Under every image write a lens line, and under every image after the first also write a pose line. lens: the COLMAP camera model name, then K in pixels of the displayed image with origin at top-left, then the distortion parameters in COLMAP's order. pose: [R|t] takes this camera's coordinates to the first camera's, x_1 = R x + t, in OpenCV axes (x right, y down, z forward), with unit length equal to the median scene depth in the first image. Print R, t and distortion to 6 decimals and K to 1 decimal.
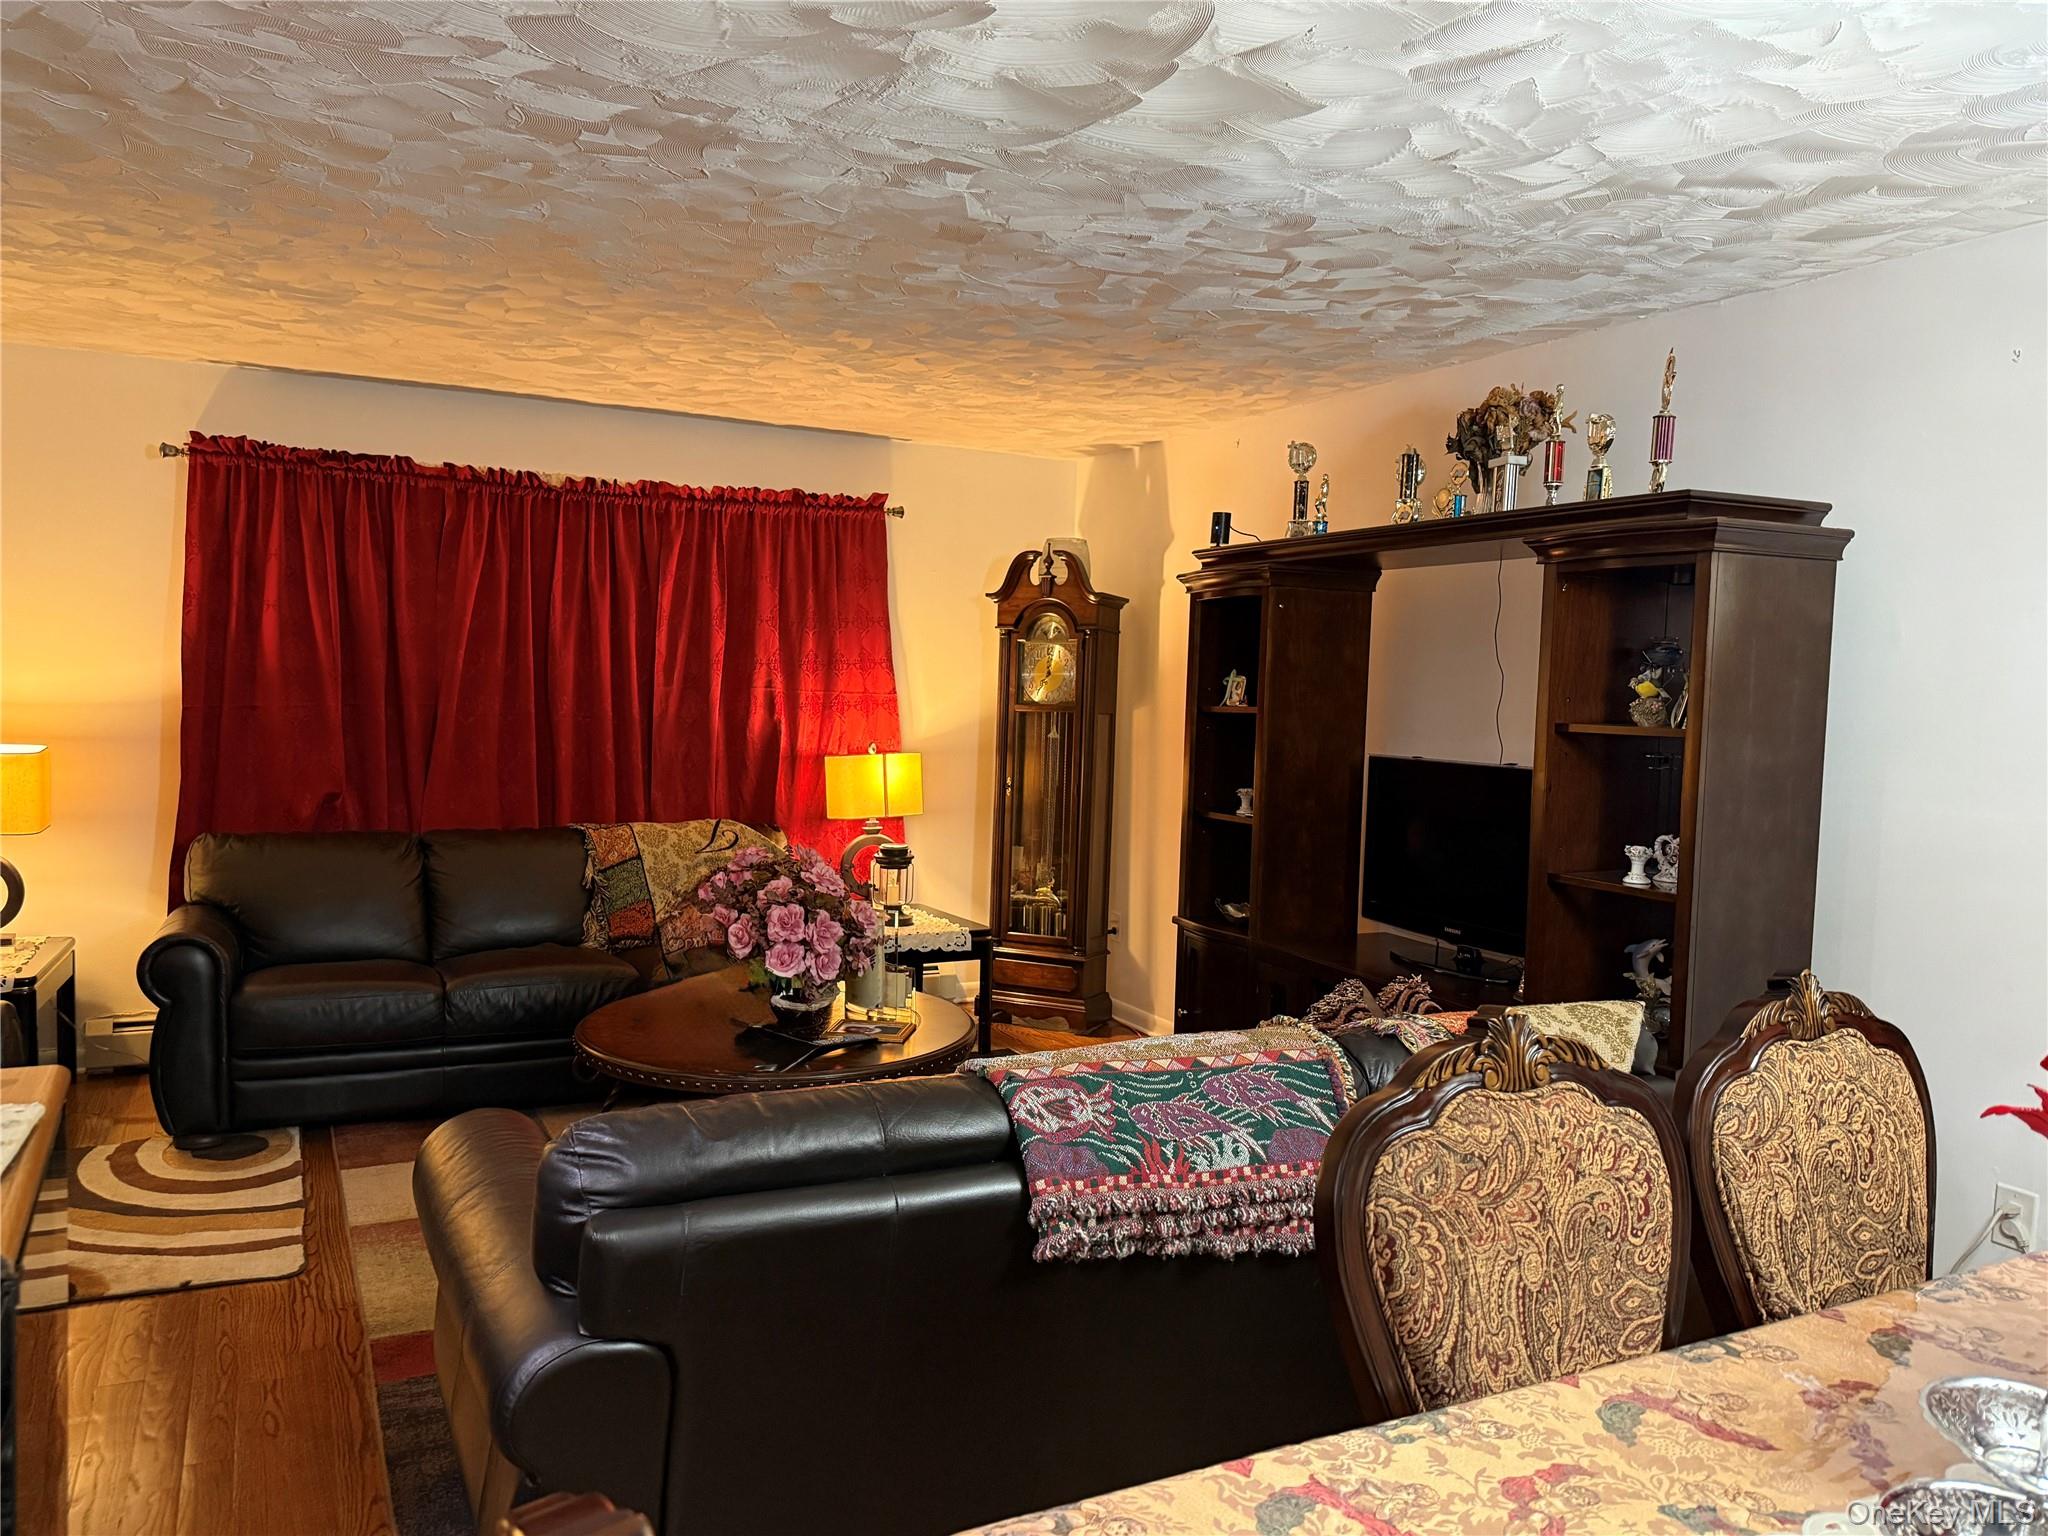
lens RADIAL K [[1481.0, 0, 1044.6], [0, 1481.0, 786.9], [0, 0, 1]] dist [0.042833, -0.070913]
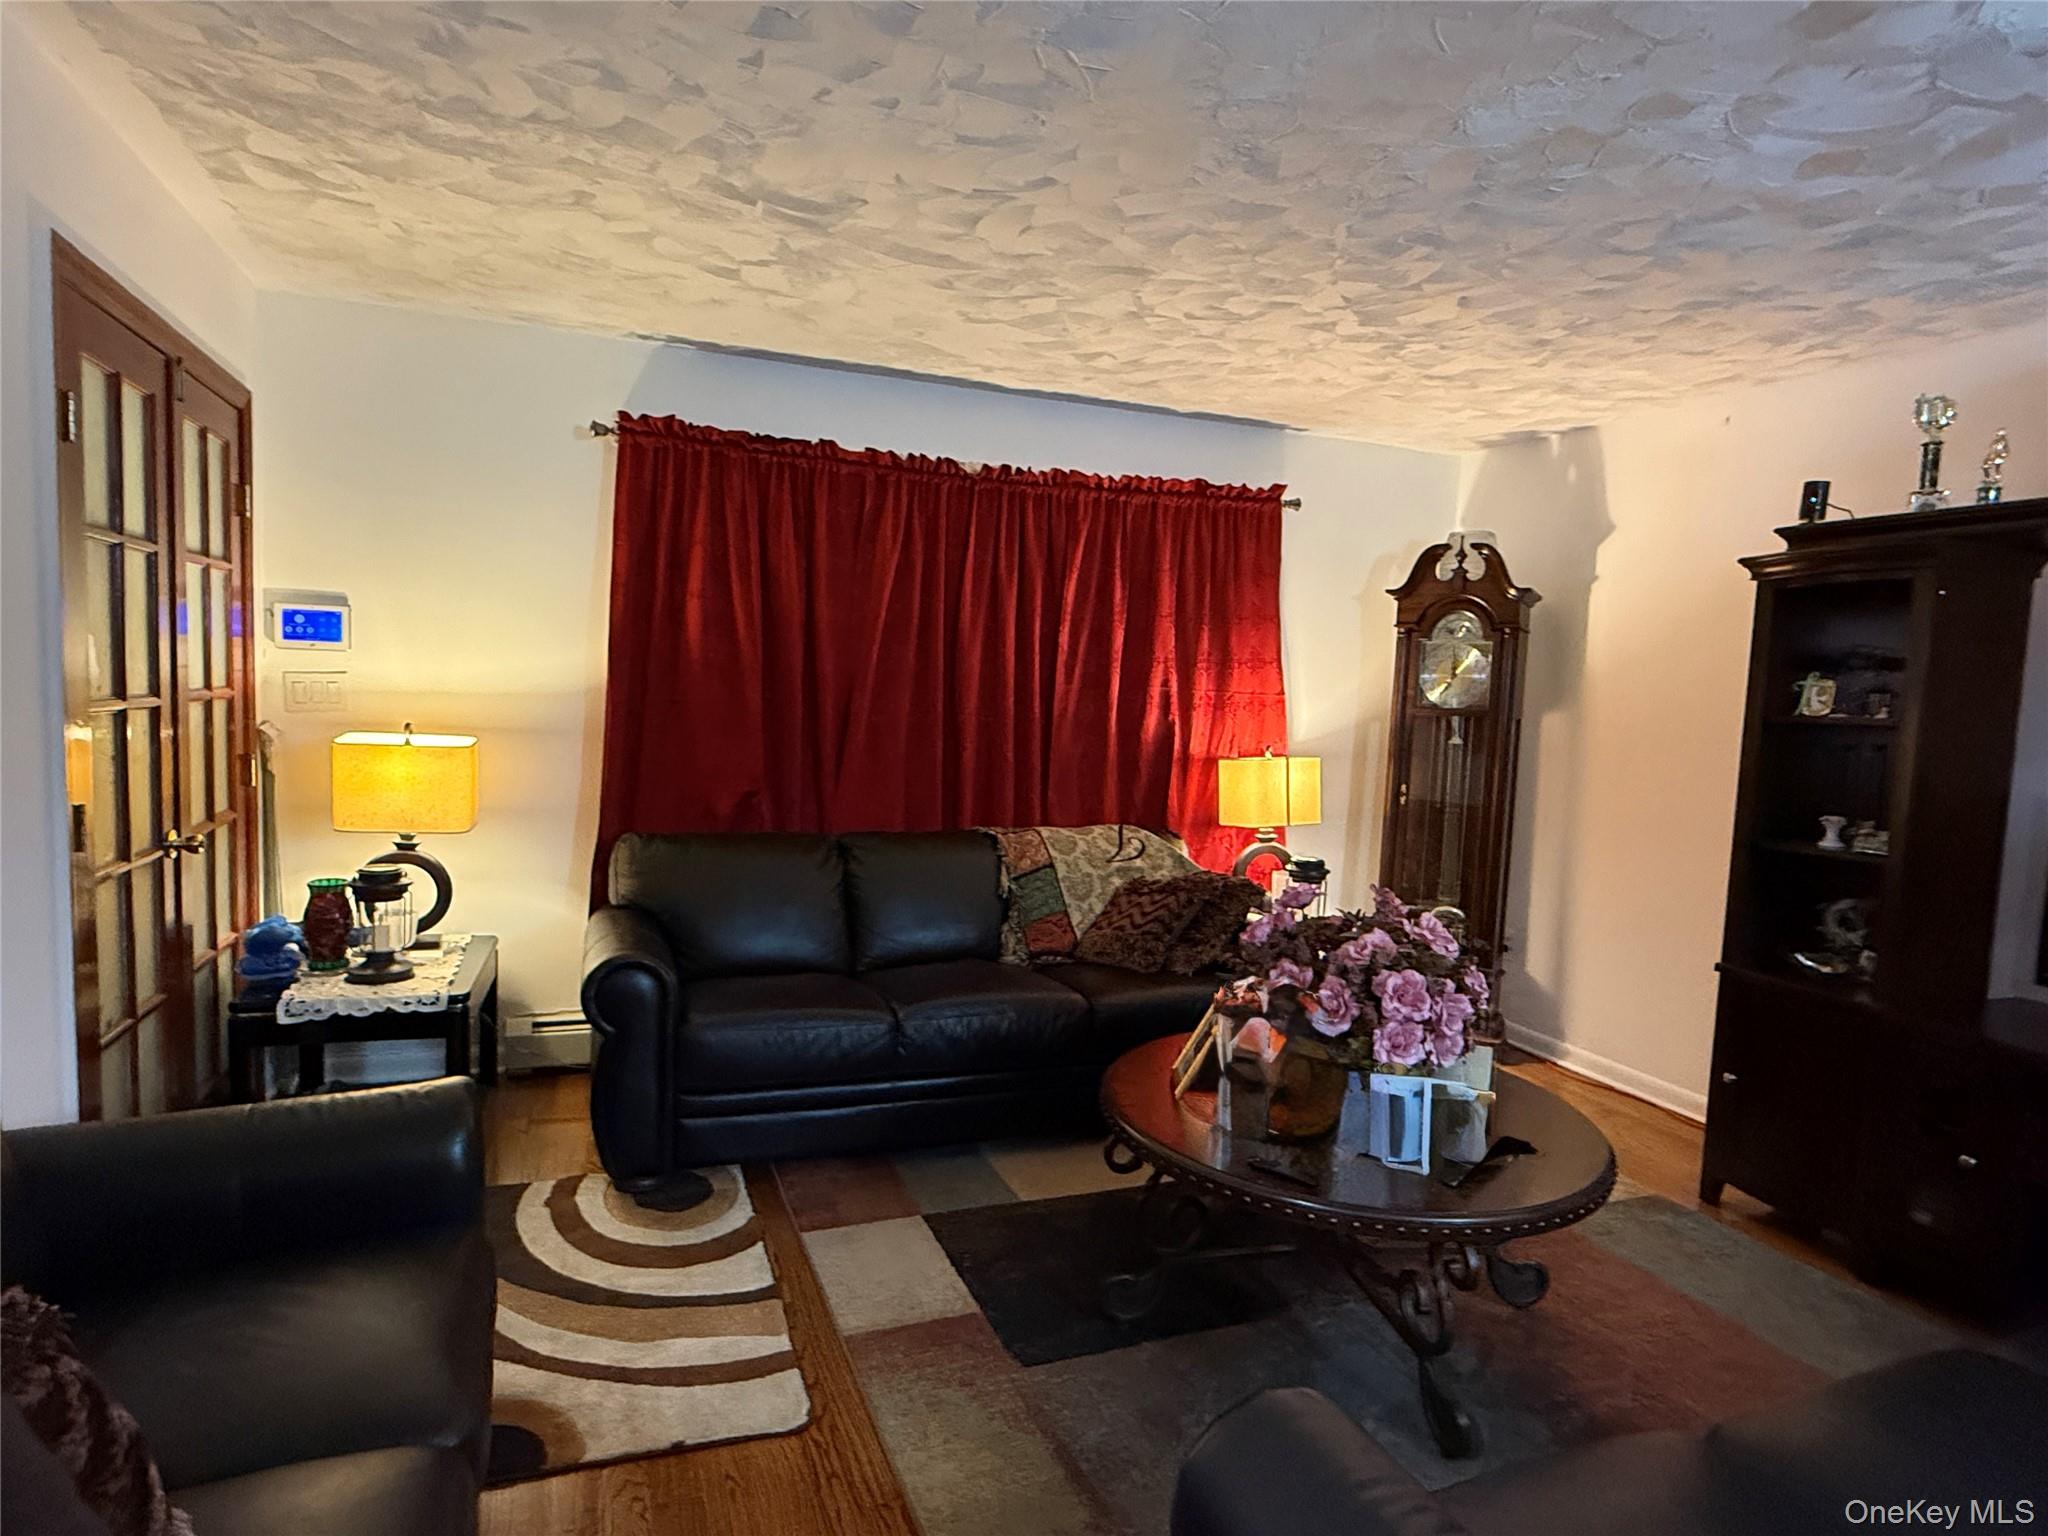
lens RADIAL K [[1161.6, 0, 1017.2], [0, 1161.6, 782.5], [0, 0, 1]] dist [0.001953, -0.001242]
pose [[0.993371, 0.022709, -0.112683, -0.228673], [-0.021088, 0.999657, 0.015554, -0.017099], [0.112998, -0.013075, 0.993509, 0.282841]]
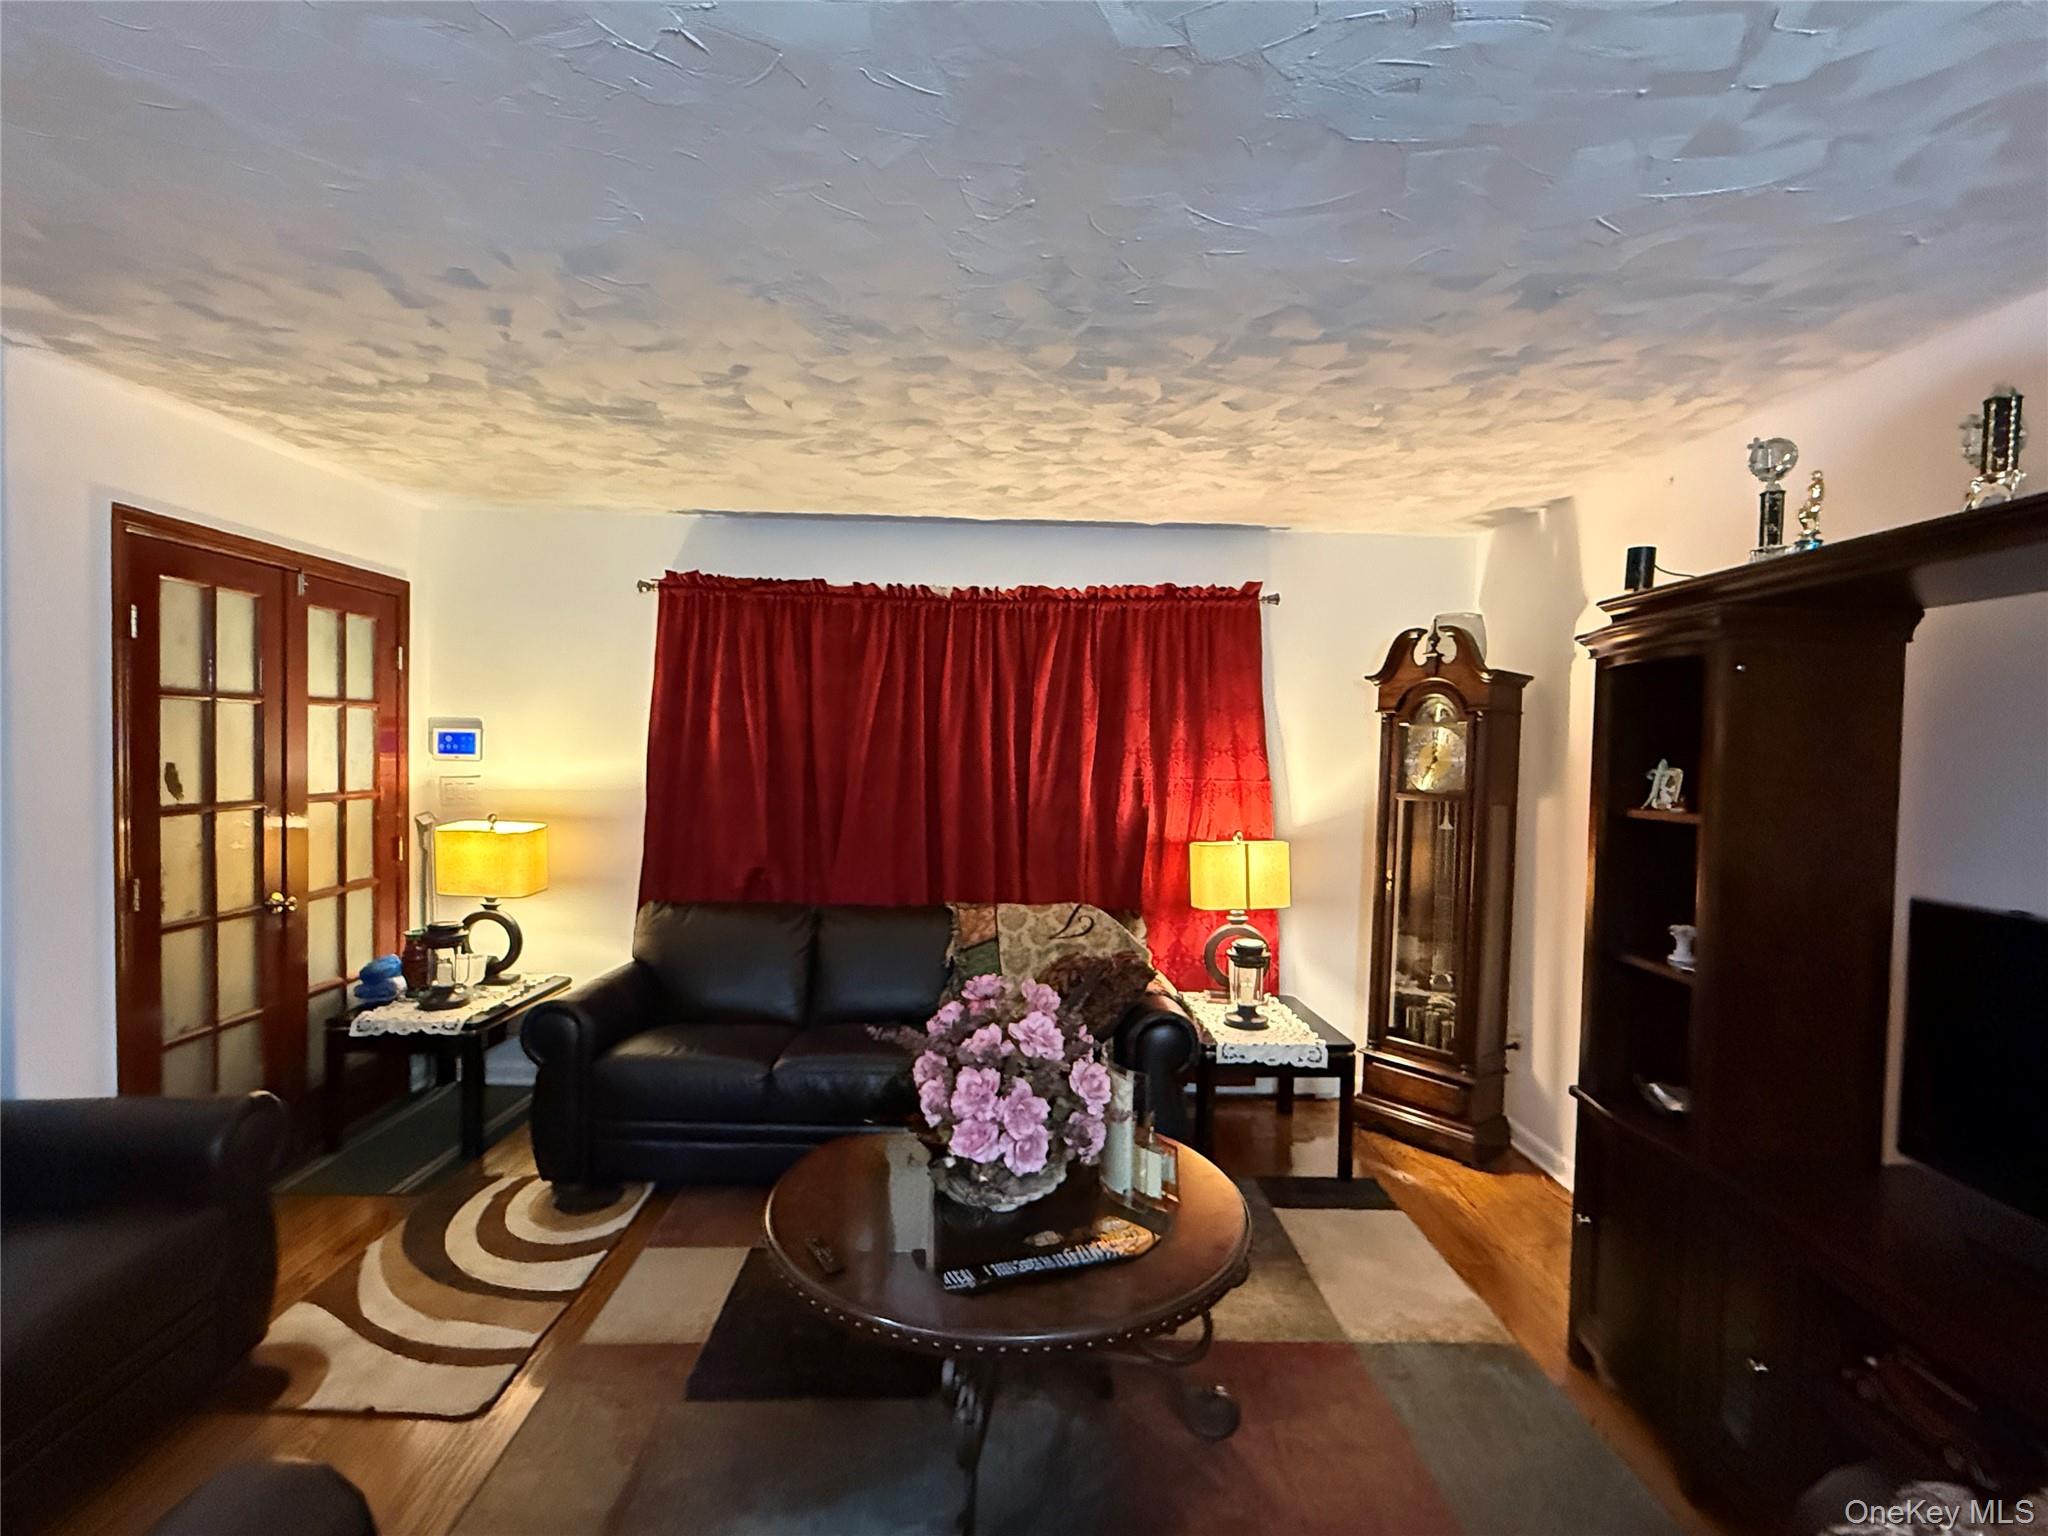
lens RADIAL K [[1008.4, 0, 1018.3], [0, 1008.4, 773.5], [0, 0, 1]] dist [-0.001028, -0.002134]
pose [[0.895501, 0.001348, -0.445058, 0.060647], [-0.025172, 0.998548, -0.047624, -0.038411], [0.444348, 0.053850, 0.894234, 0.390720]]
